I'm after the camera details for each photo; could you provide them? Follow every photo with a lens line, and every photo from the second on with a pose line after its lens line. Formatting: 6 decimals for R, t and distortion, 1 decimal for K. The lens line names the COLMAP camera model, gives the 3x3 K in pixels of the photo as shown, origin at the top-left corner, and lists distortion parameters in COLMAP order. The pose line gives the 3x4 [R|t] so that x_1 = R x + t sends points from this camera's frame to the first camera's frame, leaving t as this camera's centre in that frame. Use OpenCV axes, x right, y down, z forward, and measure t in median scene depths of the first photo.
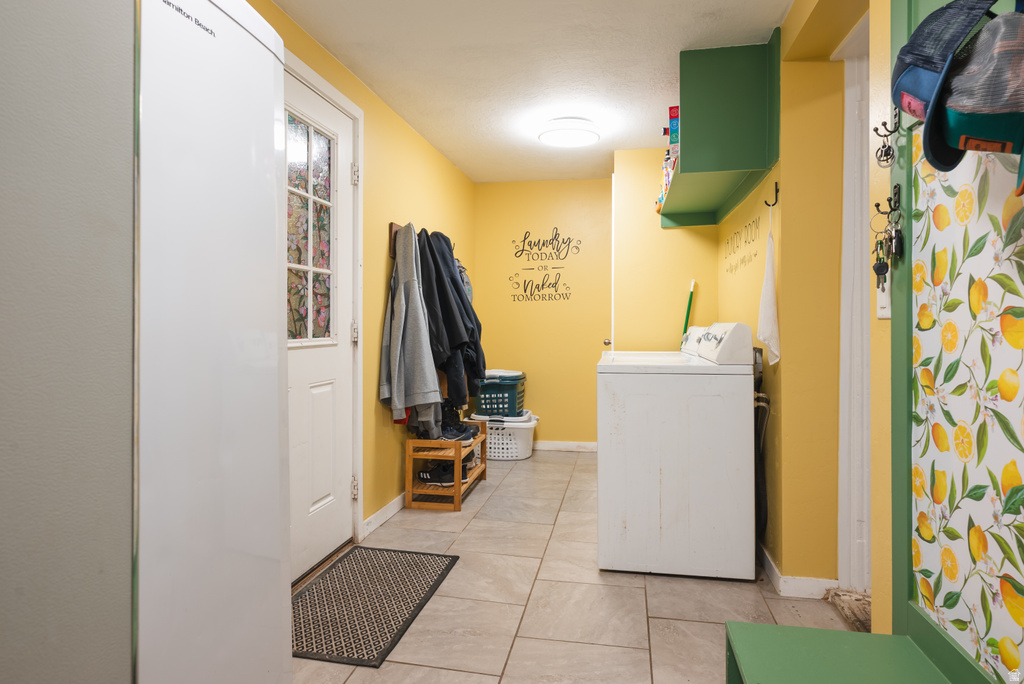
lens RADIAL K [[583.3, 0, 514.1], [0, 583.3, 326.1], [0, 0, 1]] dist [0.004598, 0.000325]
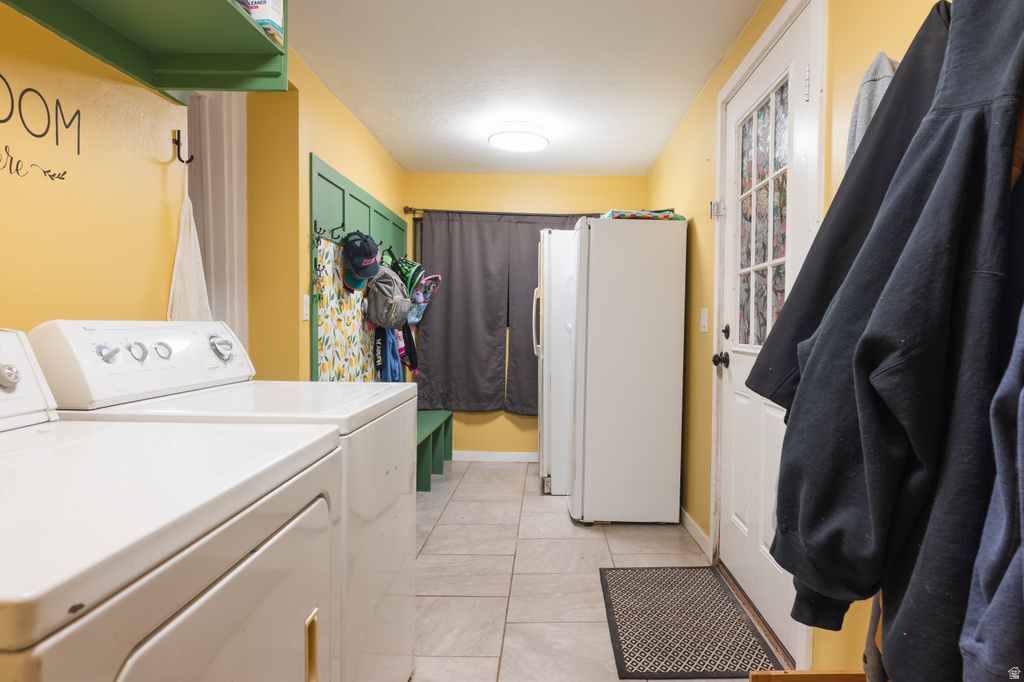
lens RADIAL K [[583.3, 0, 514.1], [0, 583.3, 325.1], [0, 0, 1]] dist [0.004598, 0.000325]
pose [[-0.990073, -0.006576, -0.140397, 0.151847], [-0.007715, 0.999942, 0.007570, -0.012049], [0.140339, 0.008578, -0.990066, 2.058201]]
